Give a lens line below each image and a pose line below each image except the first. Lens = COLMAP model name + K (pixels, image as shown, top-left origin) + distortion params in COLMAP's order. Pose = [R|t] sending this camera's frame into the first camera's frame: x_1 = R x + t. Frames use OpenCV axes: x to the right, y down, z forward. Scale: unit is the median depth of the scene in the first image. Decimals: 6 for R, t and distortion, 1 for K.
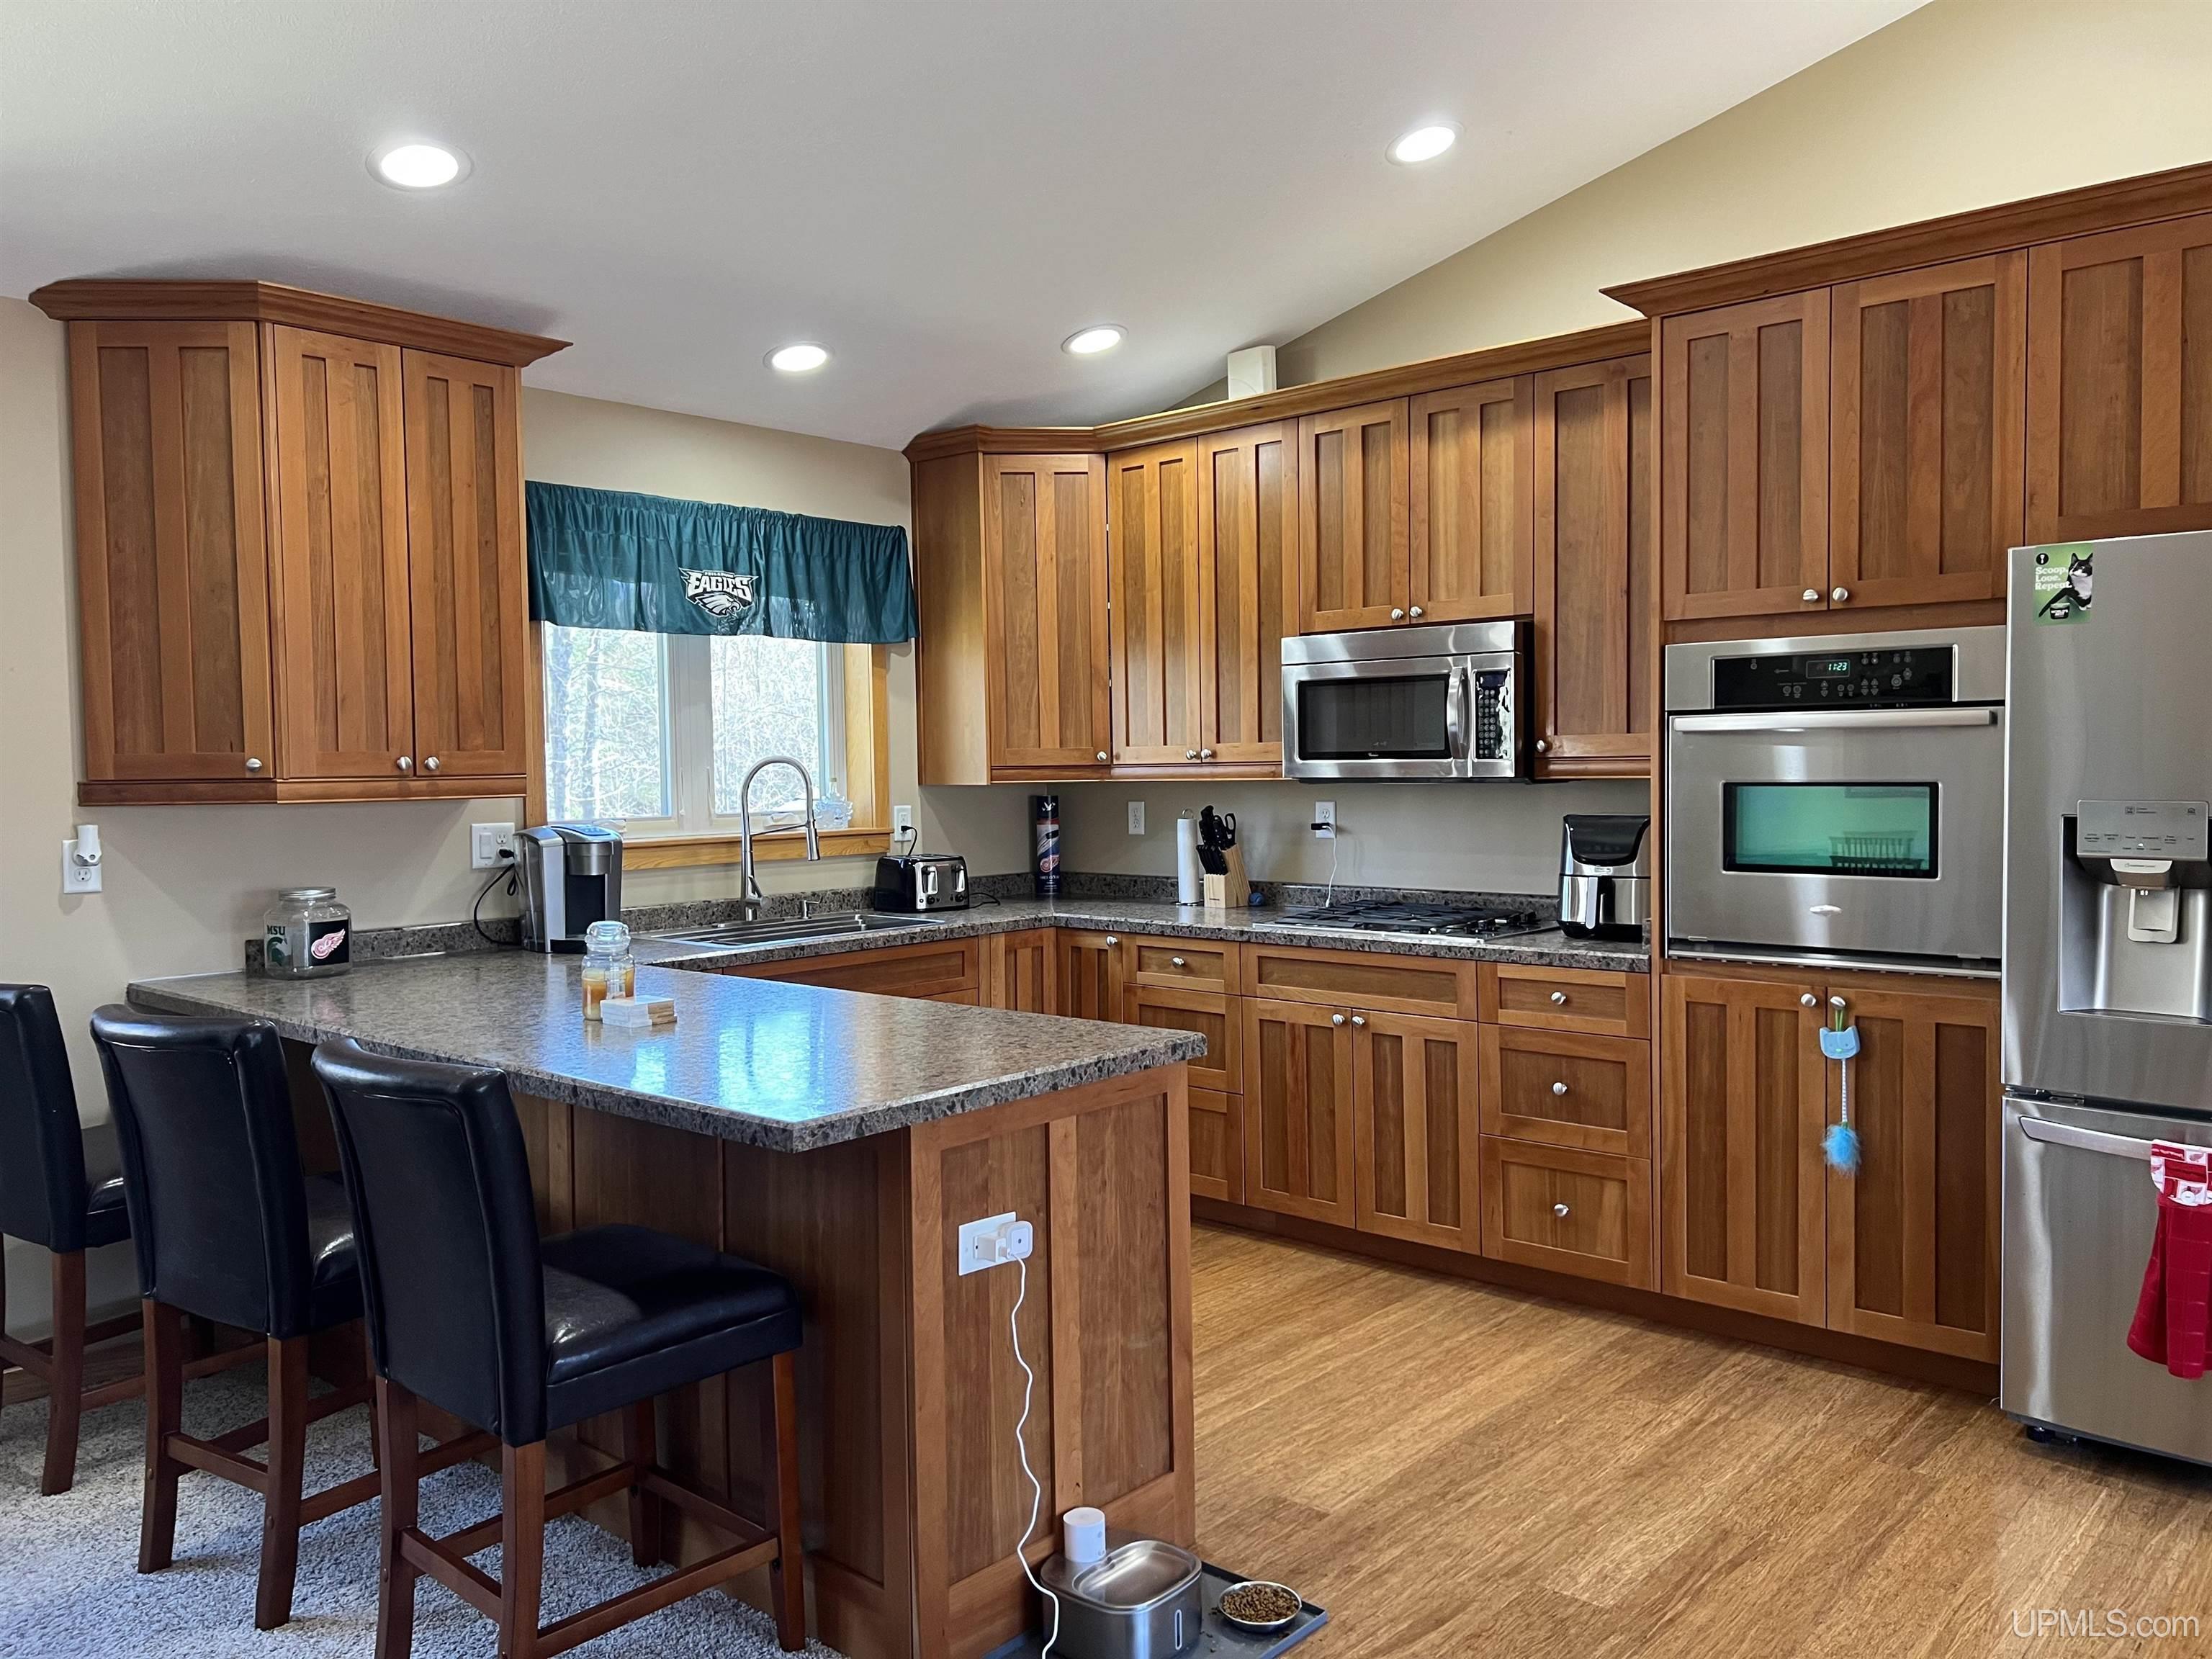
lens RADIAL K [[1663.8, 0, 1101.1], [0, 1663.8, 811.2], [0, 0, 1]] dist [0.040875, -0.009994]
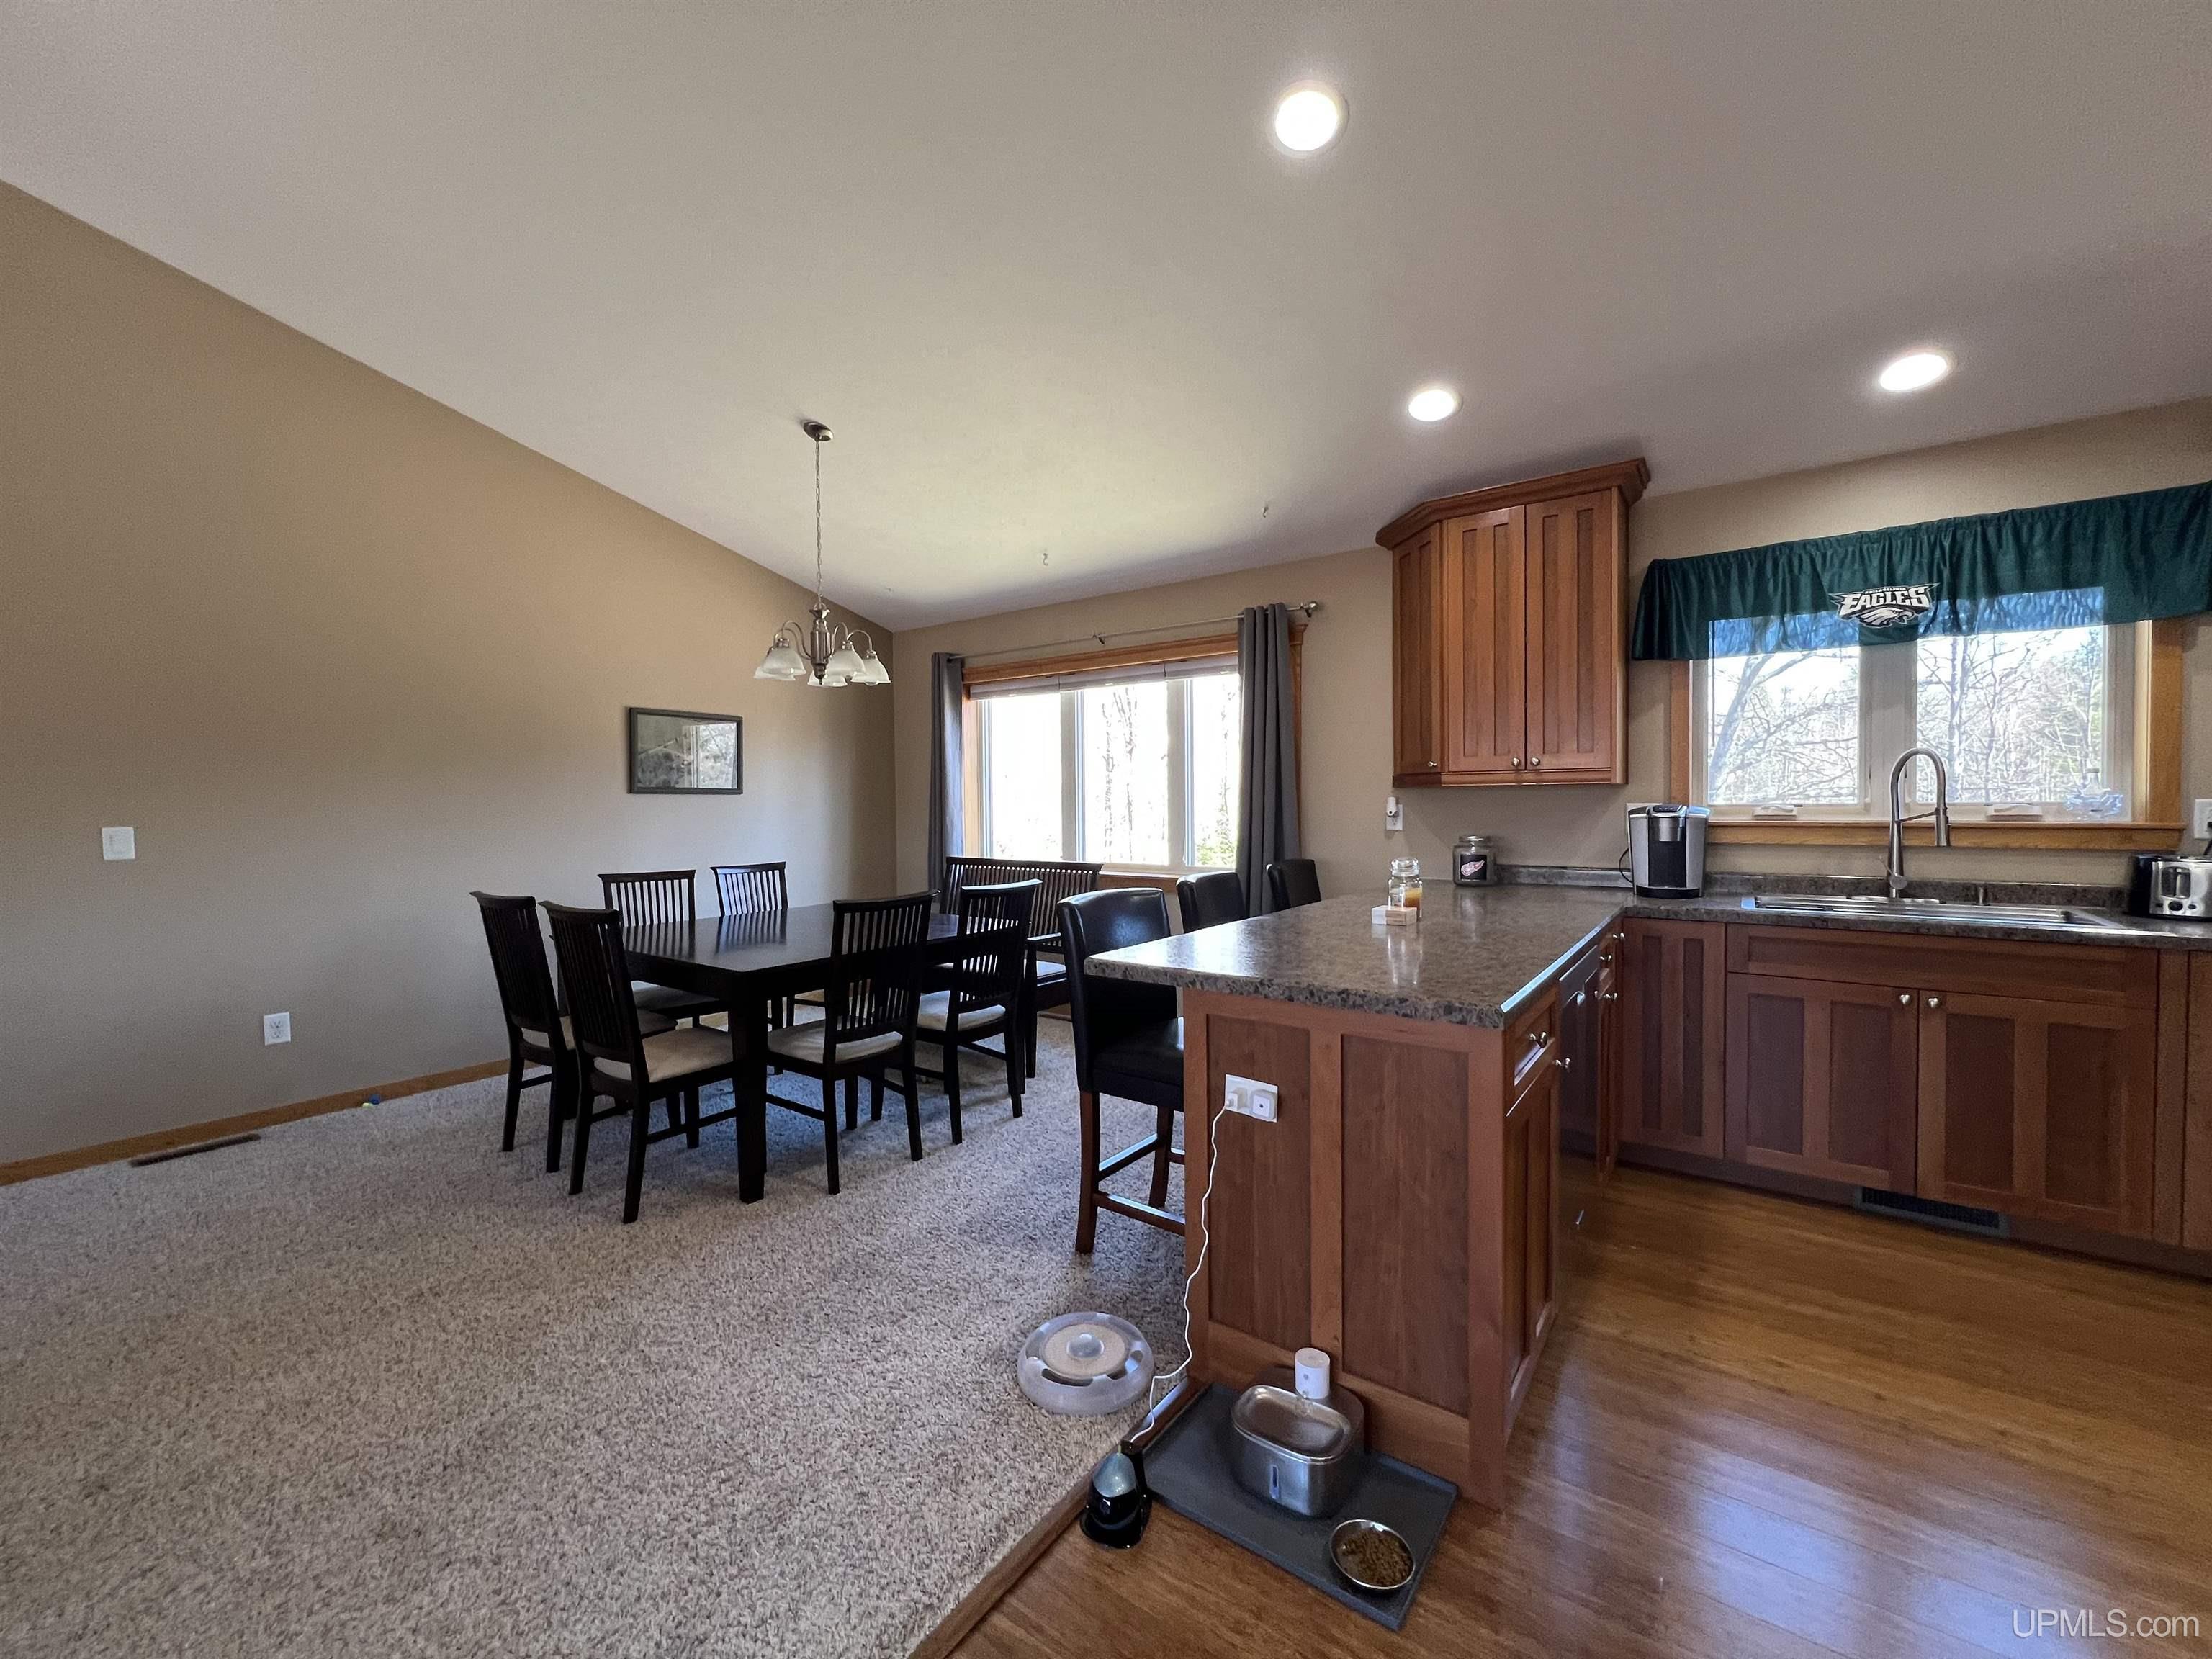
lens RADIAL K [[881.2, 0, 1106.2], [0, 881.2, 820.5], [0, 0, 1]] dist [-0.002119, 0.000428]
pose [[0.096829, 0.033429, -0.994739, 0.321806], [-0.025337, 0.999195, 0.031113, 0.009023], [0.994978, 0.022191, 0.097598, 0.423571]]
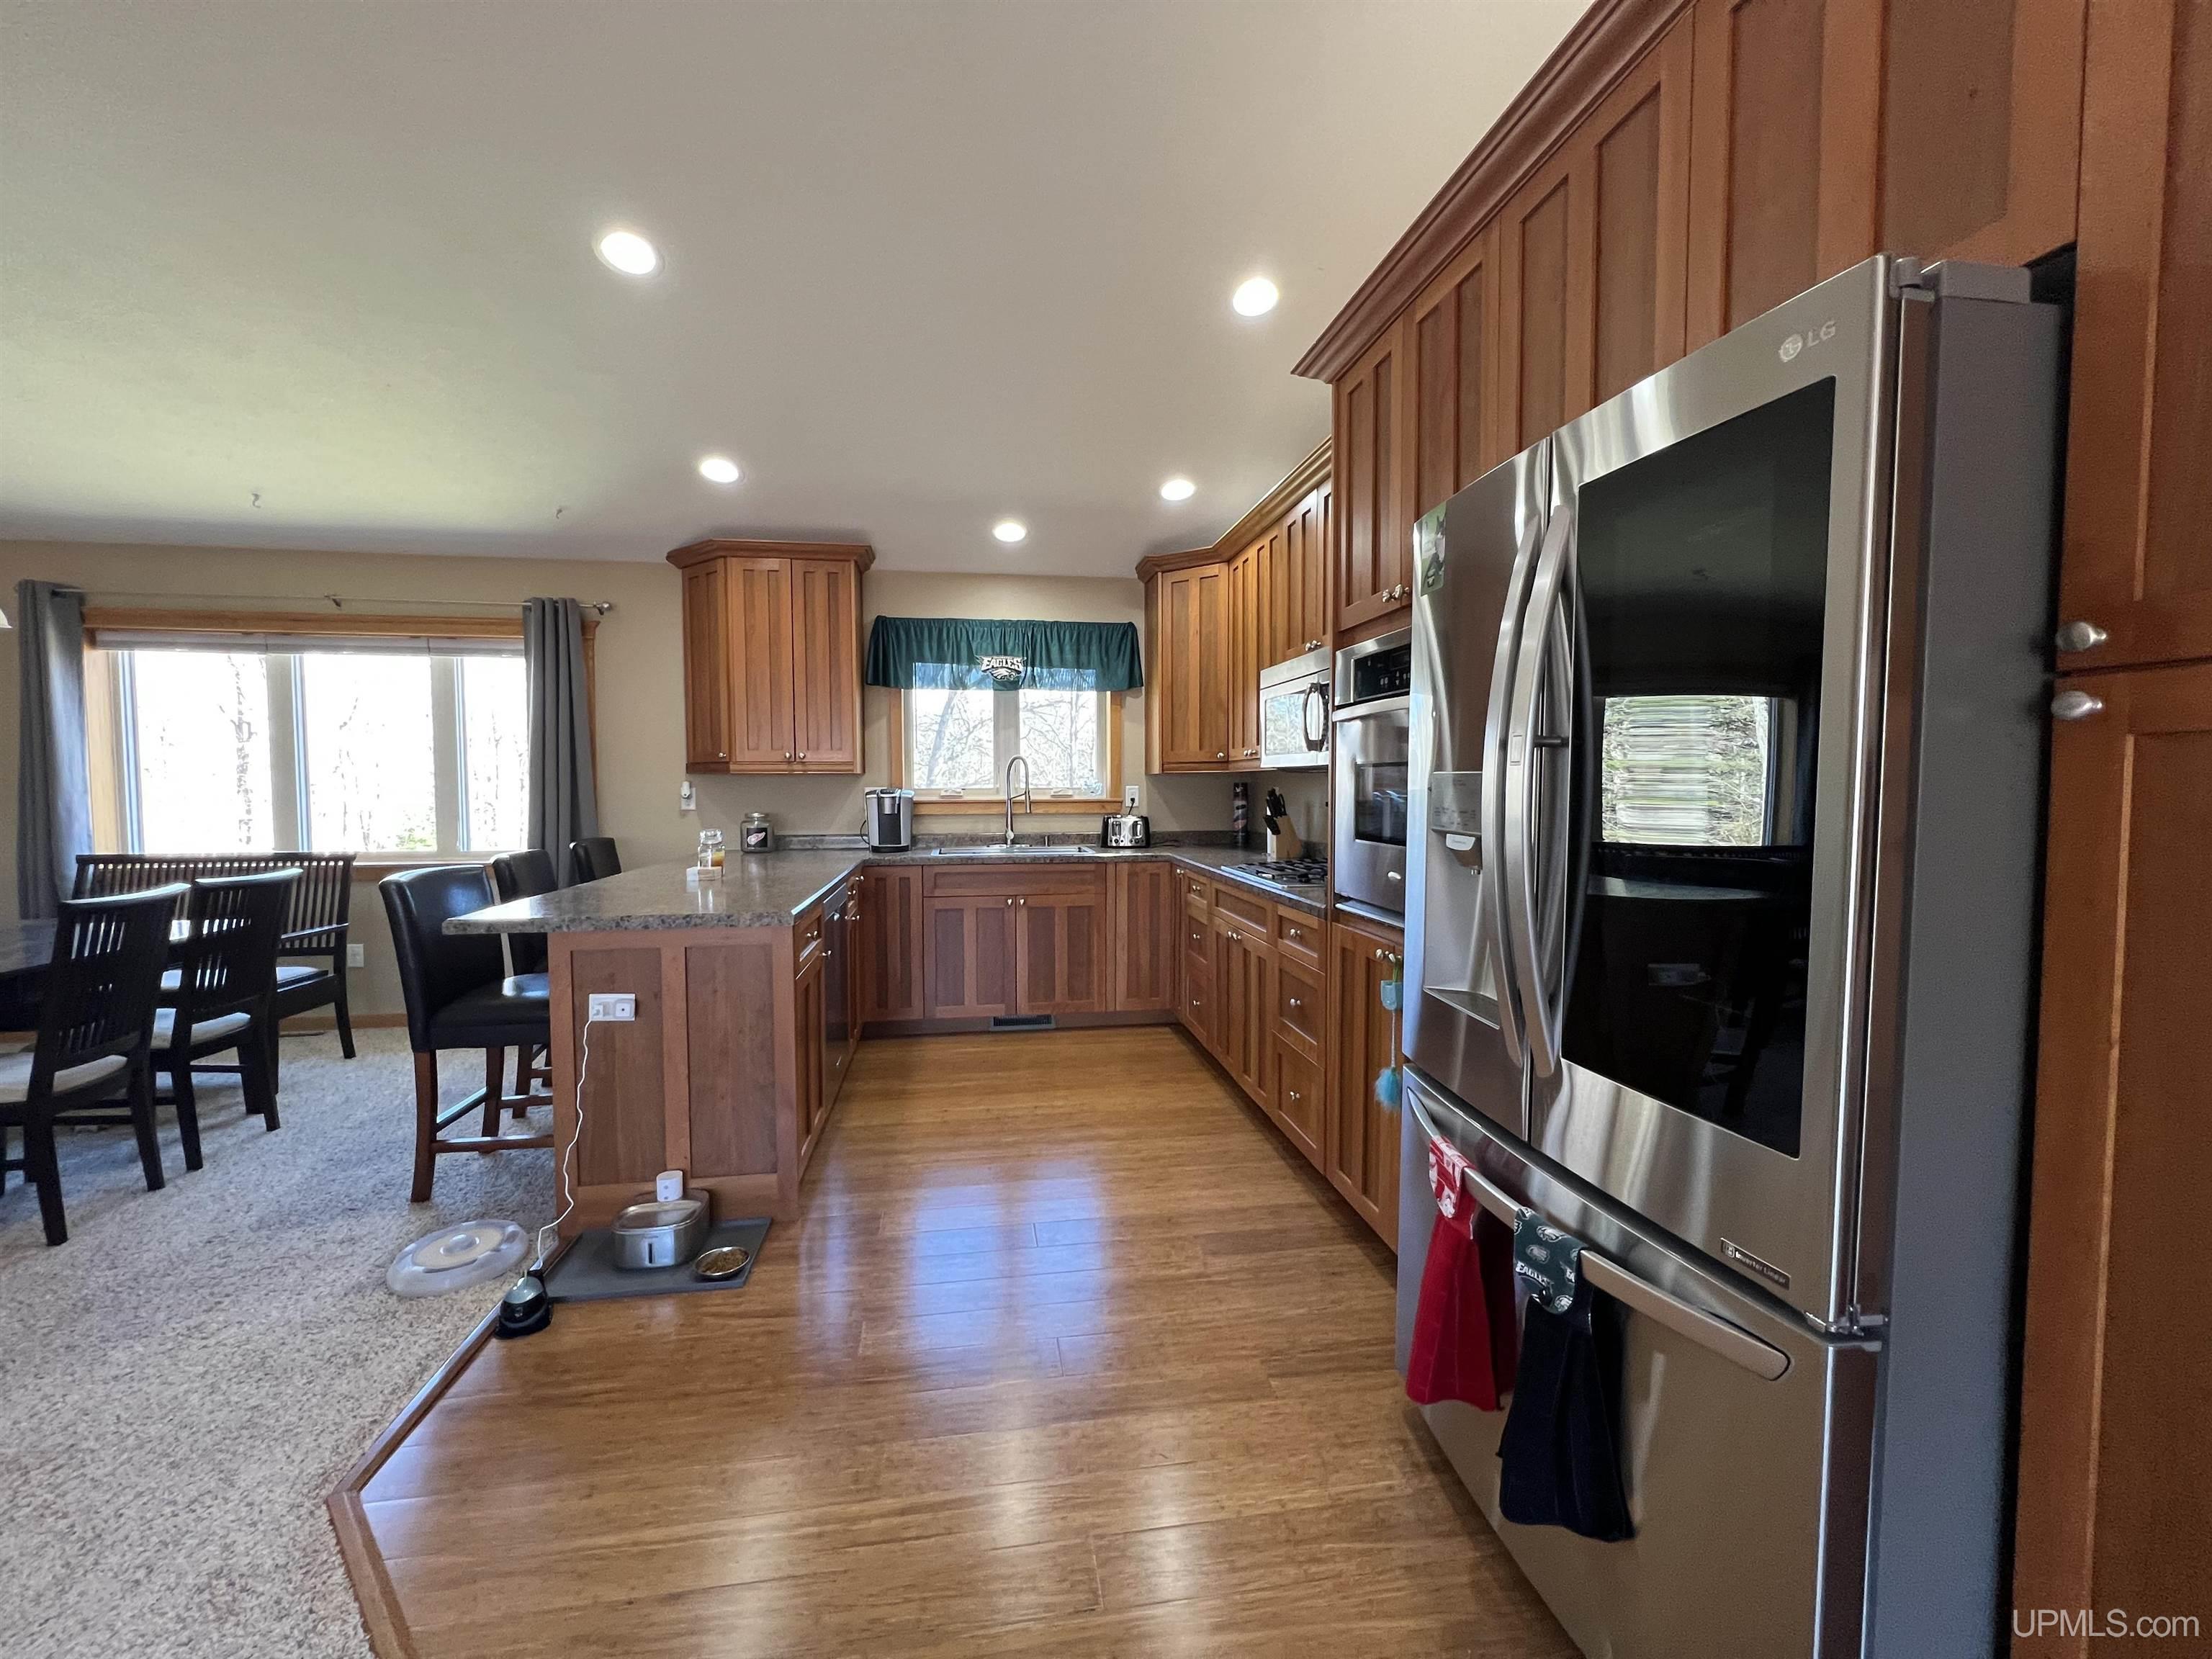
lens RADIAL K [[881.2, 0, 1095.0], [0, 881.2, 823.5], [0, 0, 1]] dist [-0.002119, 0.000428]
pose [[0.769319, 0.042855, -0.637425, 0.484936], [-0.029131, 0.999063, 0.032011, 0.007929], [0.638200, -0.006058, 0.769847, 0.315089]]
